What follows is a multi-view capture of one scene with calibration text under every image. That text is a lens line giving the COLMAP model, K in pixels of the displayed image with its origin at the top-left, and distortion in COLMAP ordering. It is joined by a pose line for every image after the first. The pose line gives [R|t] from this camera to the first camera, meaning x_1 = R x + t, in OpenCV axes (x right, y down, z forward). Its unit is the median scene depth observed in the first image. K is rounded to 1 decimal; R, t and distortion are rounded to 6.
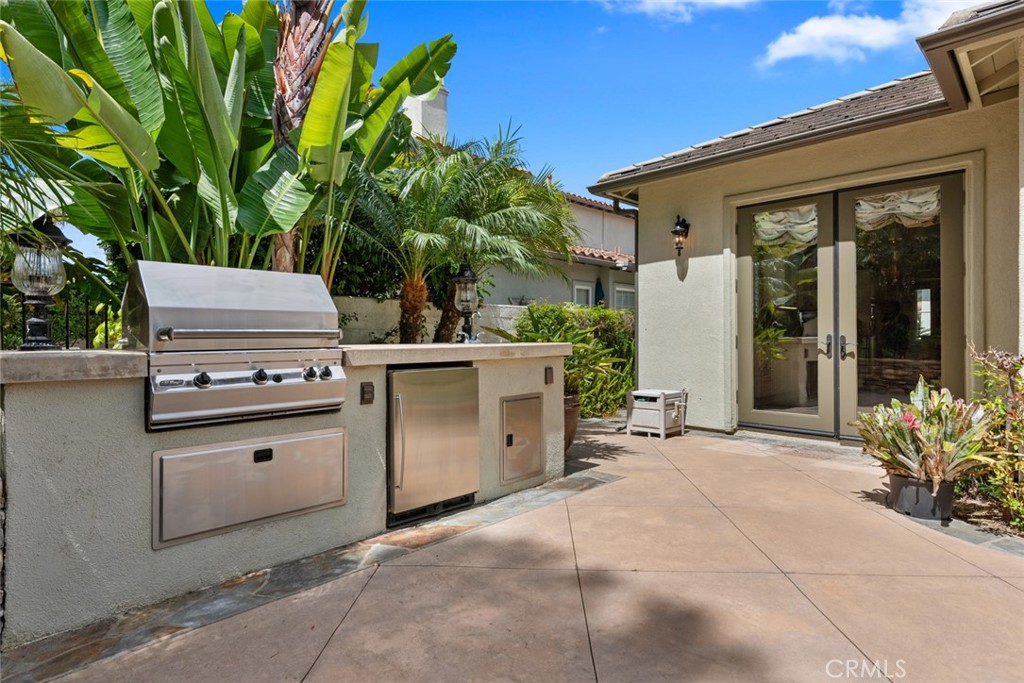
lens RADIAL K [[550.8, 0, 514.4], [0, 550.8, 335.2], [0, 0, 1]] dist [0.002729, 0.000479]
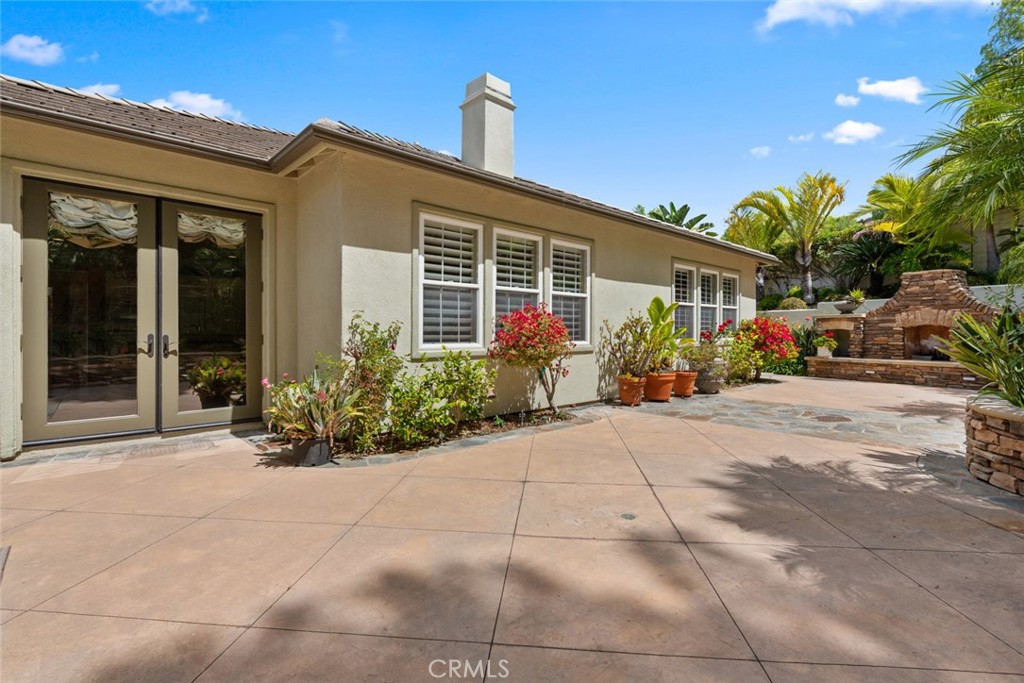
lens RADIAL K [[470.7, 0, 510.6], [0, 470.7, 329.6], [0, 0, 1]] dist [0.003187, -0.000734]
pose [[0.039054, 0.007330, 0.999210, -0.300215], [-0.005862, 0.999958, -0.007106, -0.007720], [-0.999220, -0.005580, 0.039095, 0.305839]]
